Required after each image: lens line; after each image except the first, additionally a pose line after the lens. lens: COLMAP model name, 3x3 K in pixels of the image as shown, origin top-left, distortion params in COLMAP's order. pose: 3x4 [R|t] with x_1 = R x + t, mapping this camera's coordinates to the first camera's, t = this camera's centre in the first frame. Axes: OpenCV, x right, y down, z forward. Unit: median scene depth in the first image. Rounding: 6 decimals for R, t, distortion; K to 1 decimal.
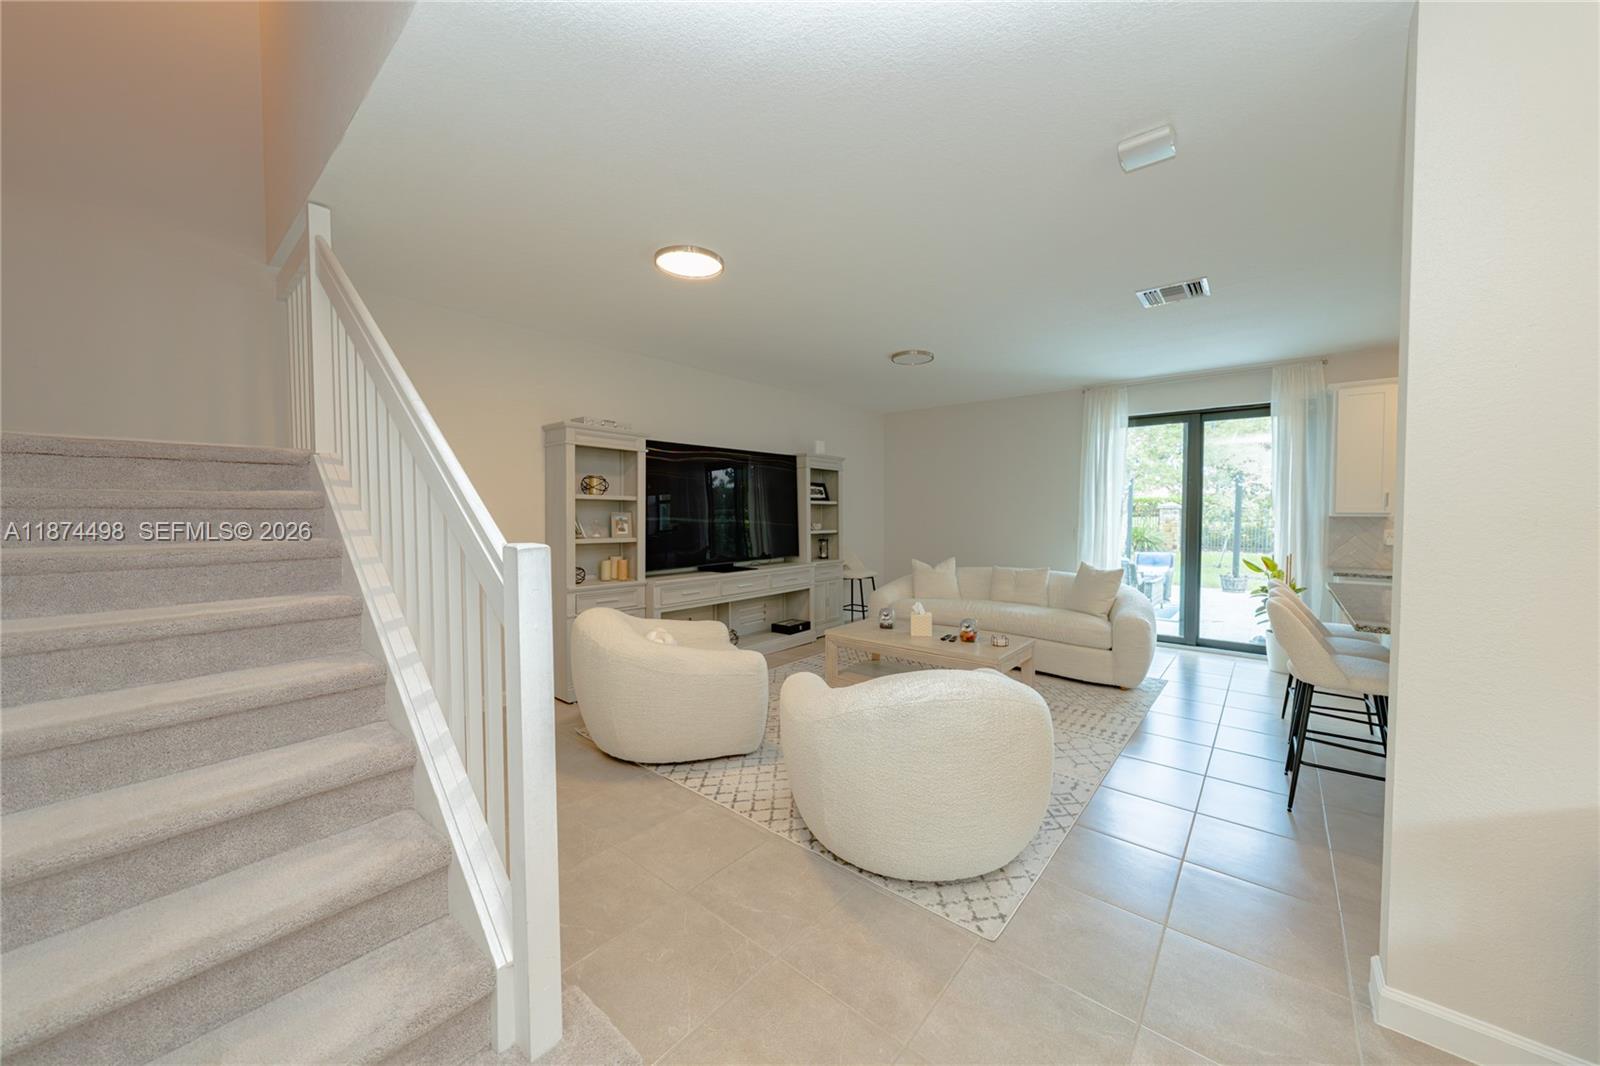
lens RADIAL K [[549.0, 0, 809.8], [0, 549.0, 528.8], [0, 0, 1]] dist [-0.000168, -0.000160]
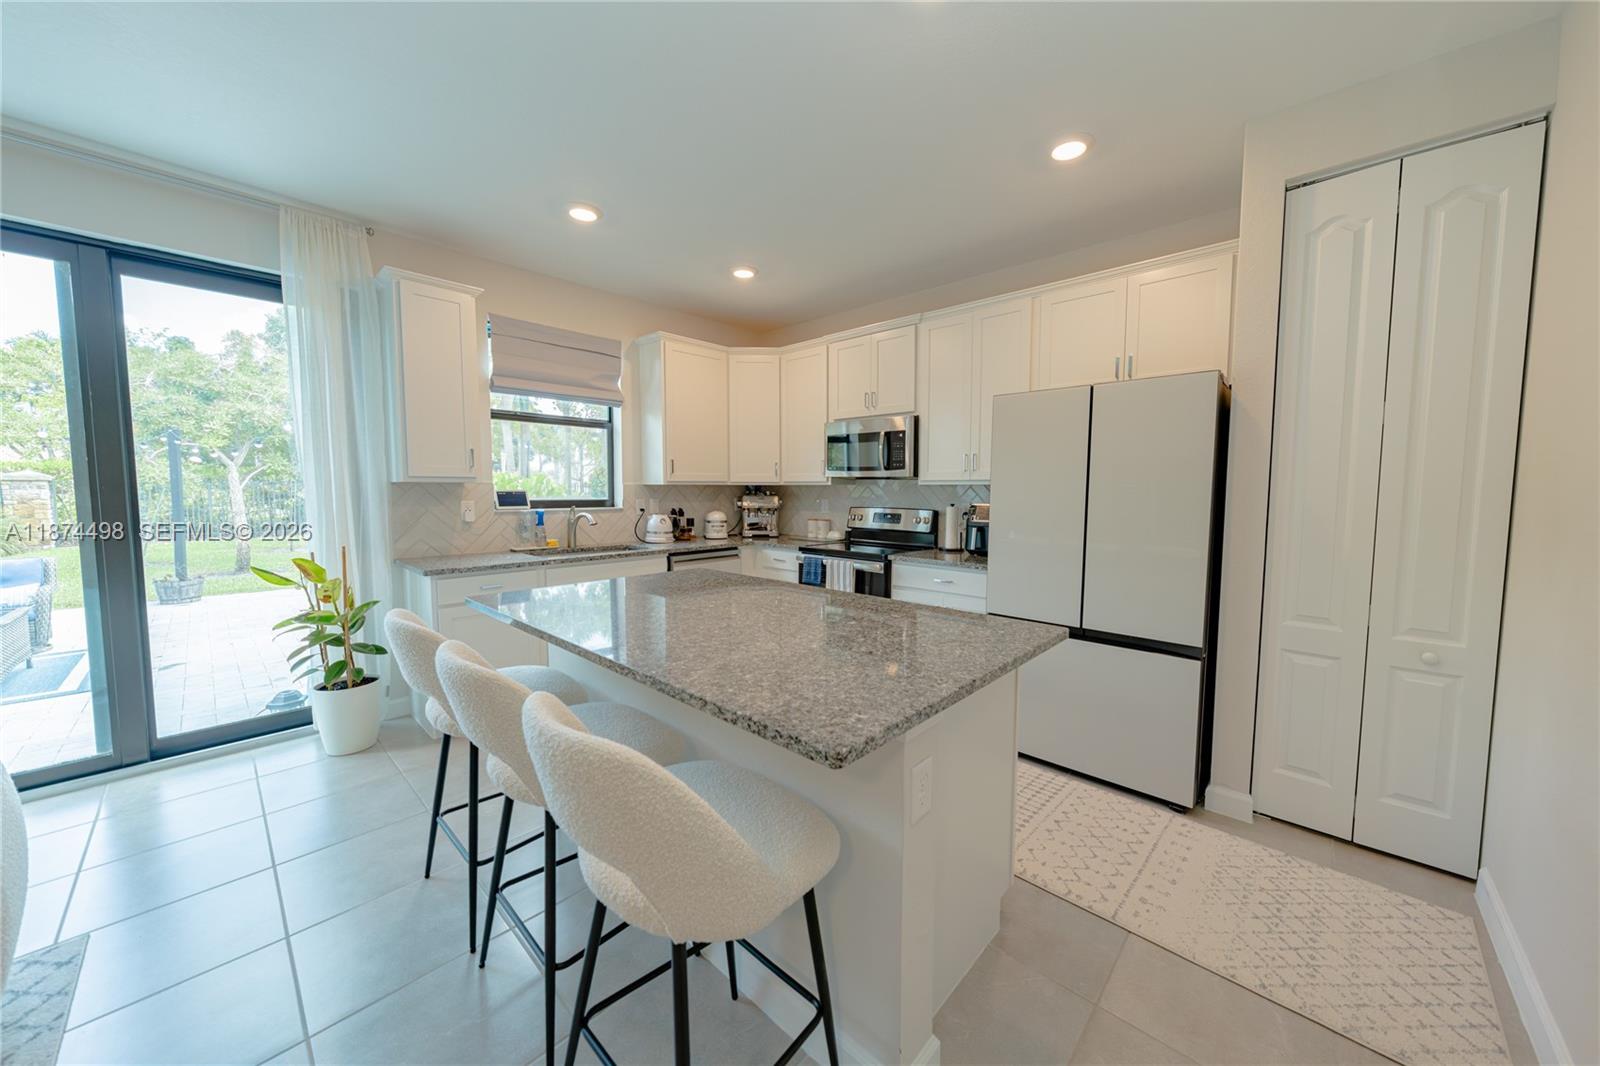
lens RADIAL K [[562.4, 0, 824.6], [0, 562.4, 523.8], [0, 0, 1]] dist [0.001157, 0.000240]
pose [[0.035689, -0.064159, 0.997301, 0.315575], [0.031378, 0.997517, 0.063050, -0.000469], [-0.998870, 0.029043, 0.037614, 0.491927]]
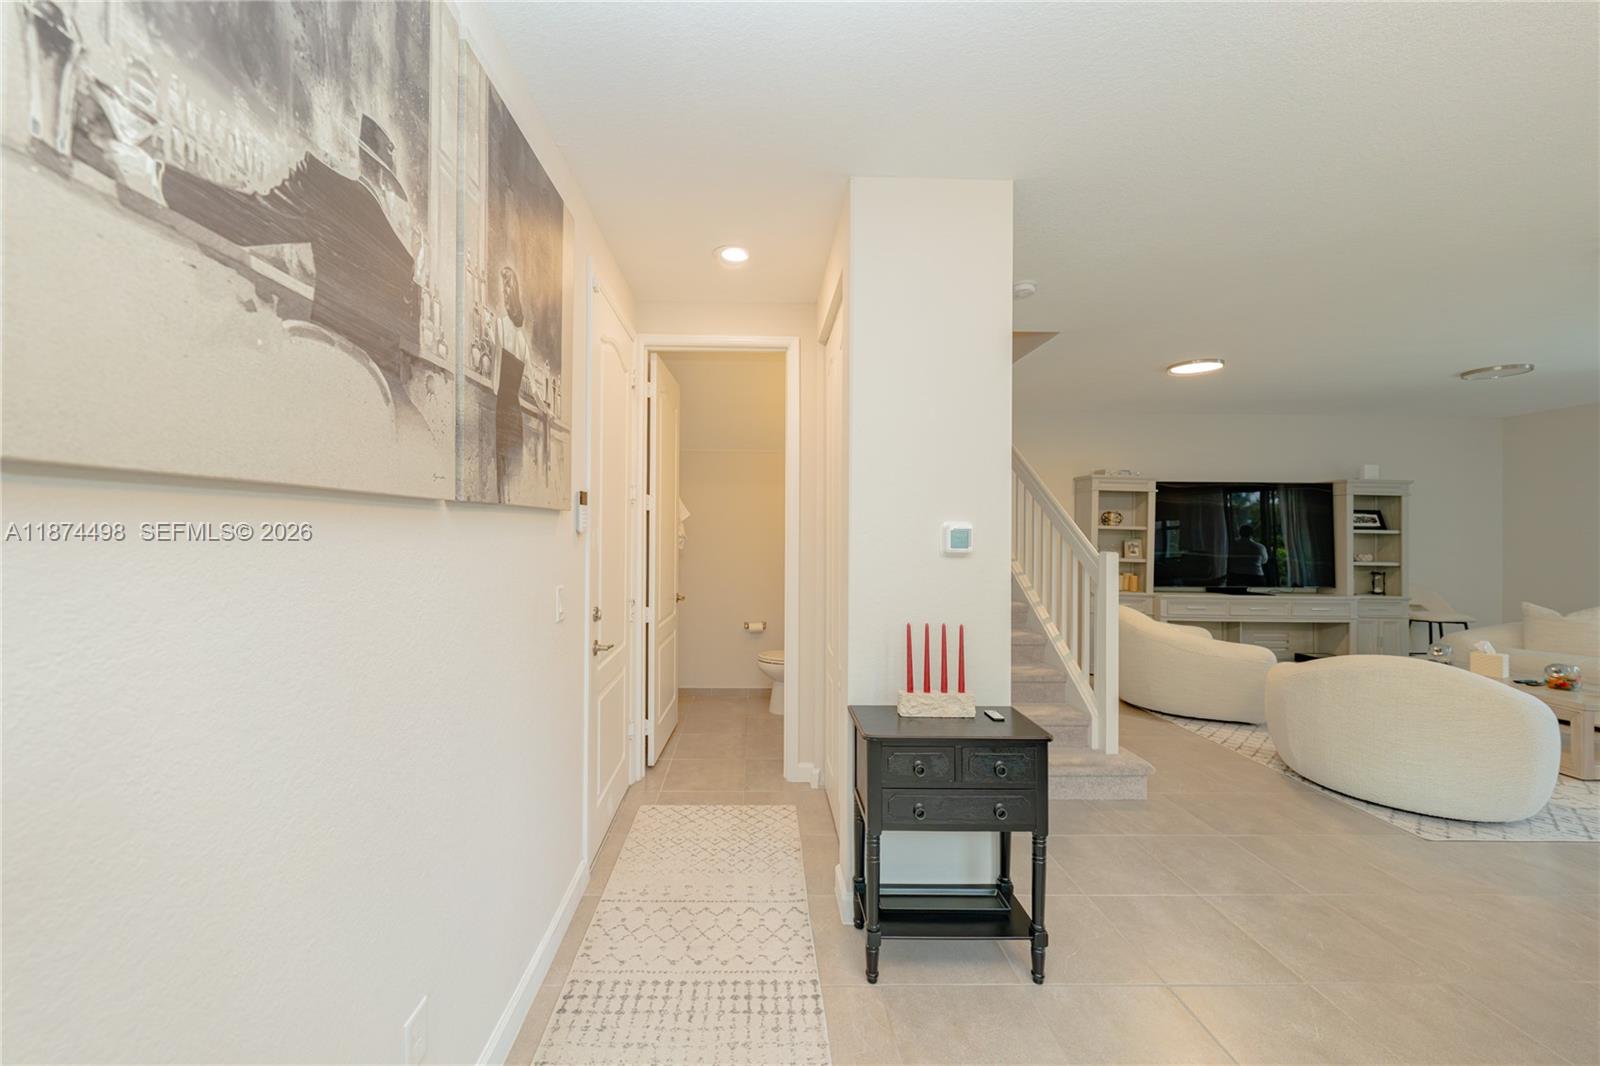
lens RADIAL K [[580.0, 0, 777.0], [0, 580.0, 527.3], [0, 0, 1]] dist [-0.003961, -0.000024]
pose [[0.653536, 0.003122, -0.756889, 0.140788], [-0.037378, 0.998905, -0.028153, 0.012263], [0.755972, 0.046690, 0.652936, -0.525776]]
